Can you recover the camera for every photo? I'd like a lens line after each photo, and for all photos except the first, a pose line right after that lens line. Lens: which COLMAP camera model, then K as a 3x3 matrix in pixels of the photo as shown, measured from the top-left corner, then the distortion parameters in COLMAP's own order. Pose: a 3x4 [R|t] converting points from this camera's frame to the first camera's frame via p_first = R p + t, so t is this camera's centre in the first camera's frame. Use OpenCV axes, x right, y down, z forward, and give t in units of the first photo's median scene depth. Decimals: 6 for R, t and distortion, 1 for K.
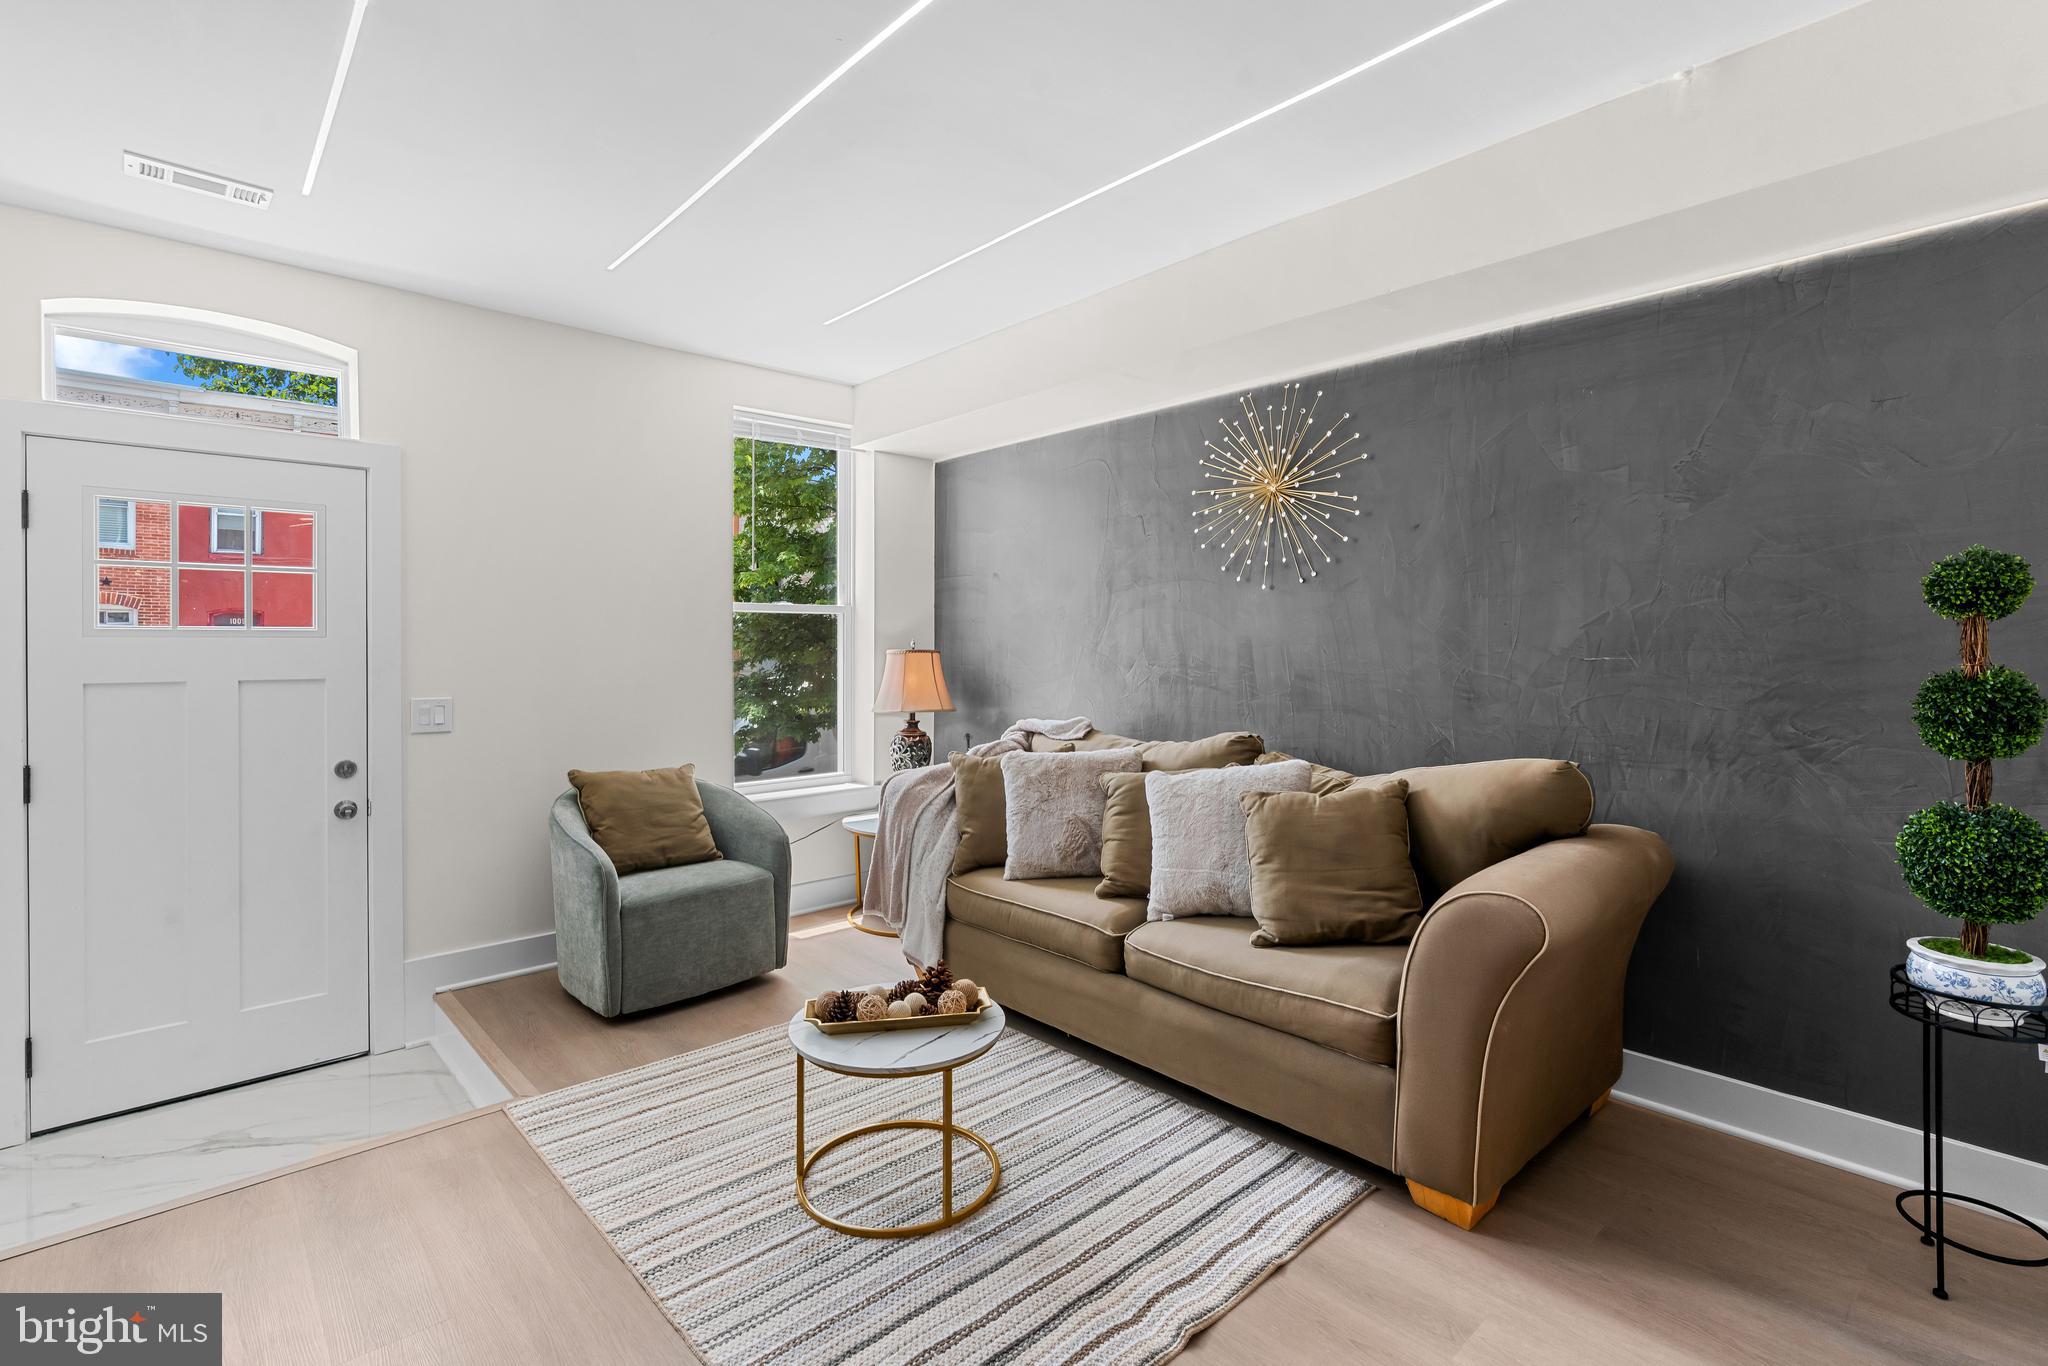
lens RADIAL K [[932.3, 0, 1028.7], [0, 932.3, 654.1], [0, 0, 1]] dist [-0.005656, 0.003574]
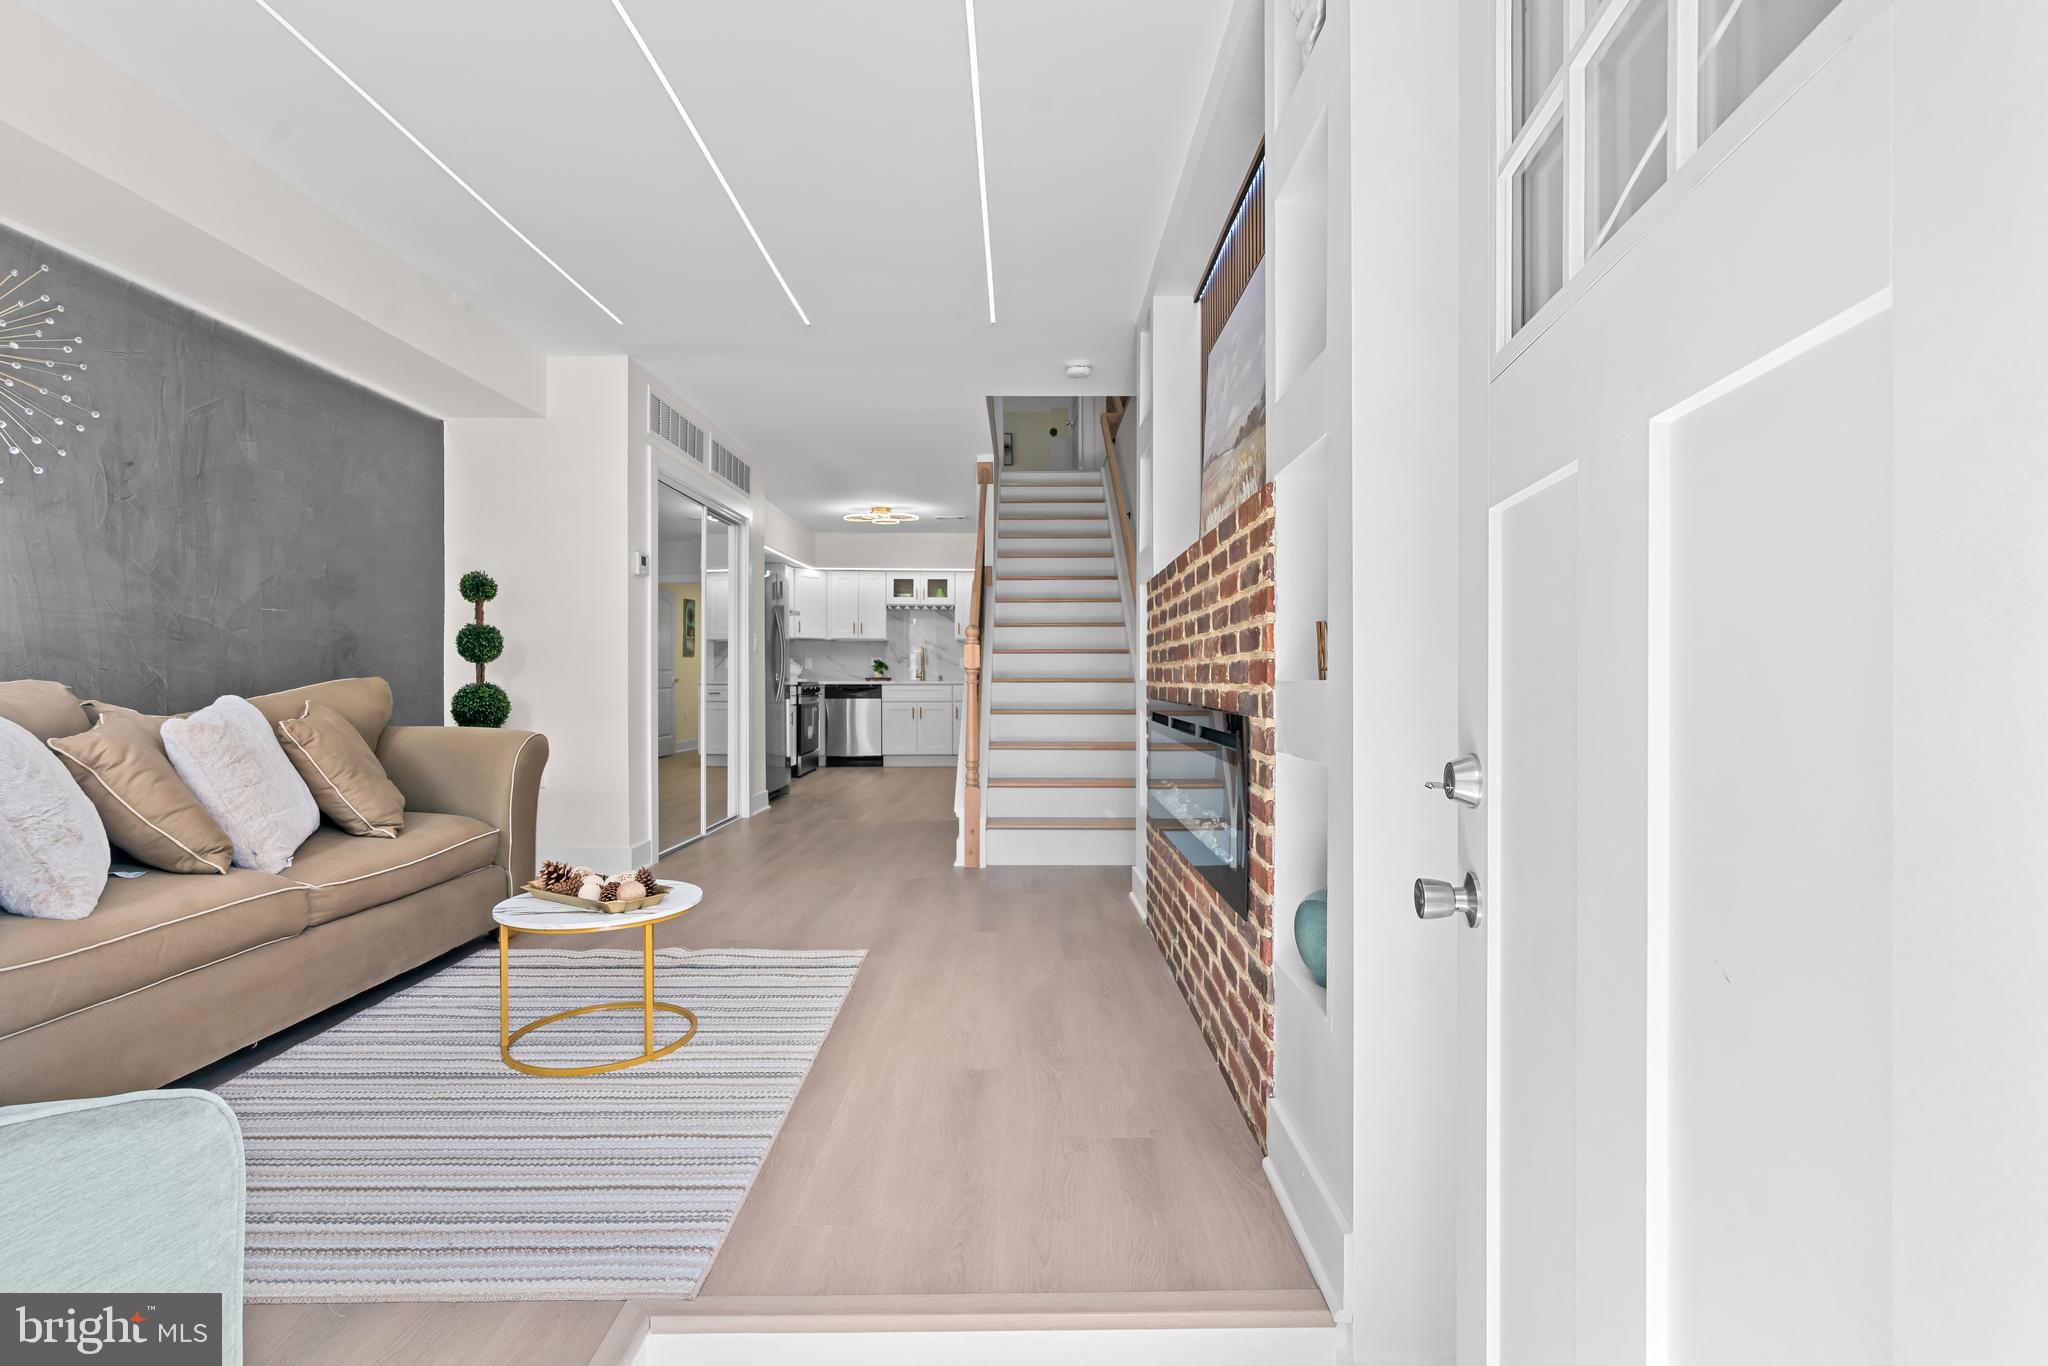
lens RADIAL K [[932.3, 0, 1020.0], [0, 932.3, 676.8], [0, 0, 1]] dist [-0.005656, 0.003574]
pose [[-0.723001, 0.002107, 0.690844, -0.905757], [0.008195, 0.999951, 0.005527, 0.086780], [-0.690798, 0.009657, -0.722983, 1.030785]]
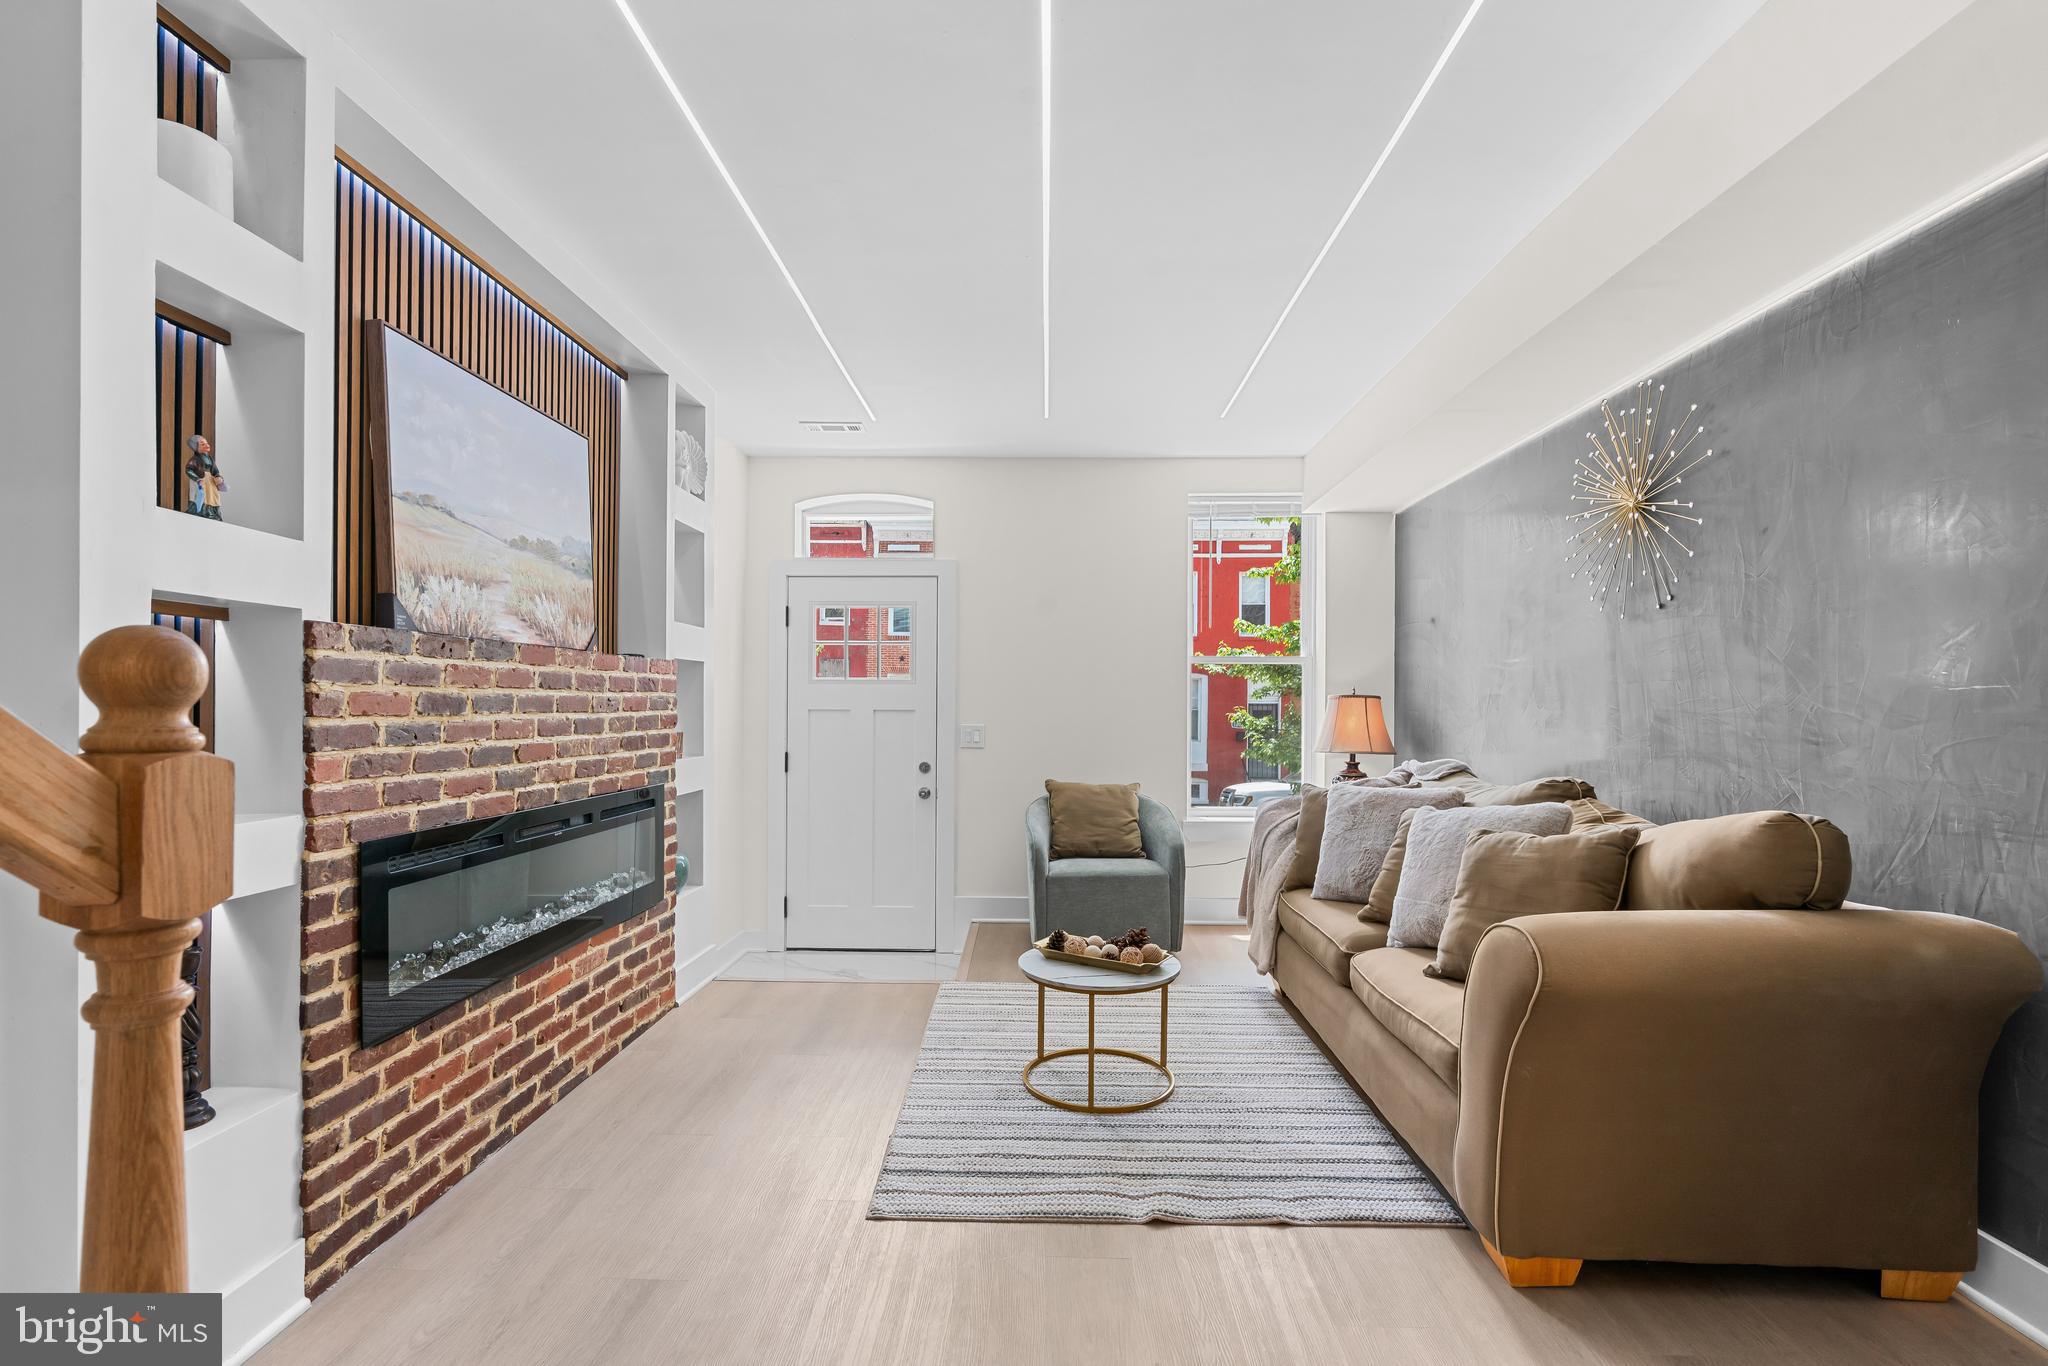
lens RADIAL K [[932.3, 0, 1047.6], [0, 932.3, 709.1], [0, 0, 1]] dist [-0.005656, 0.003574]
pose [[0.727451, 0.006119, -0.686132, 0.503075], [-0.012179, 0.999918, -0.003995, 0.028117], [0.686051, 0.011262, 0.727466, -0.012080]]
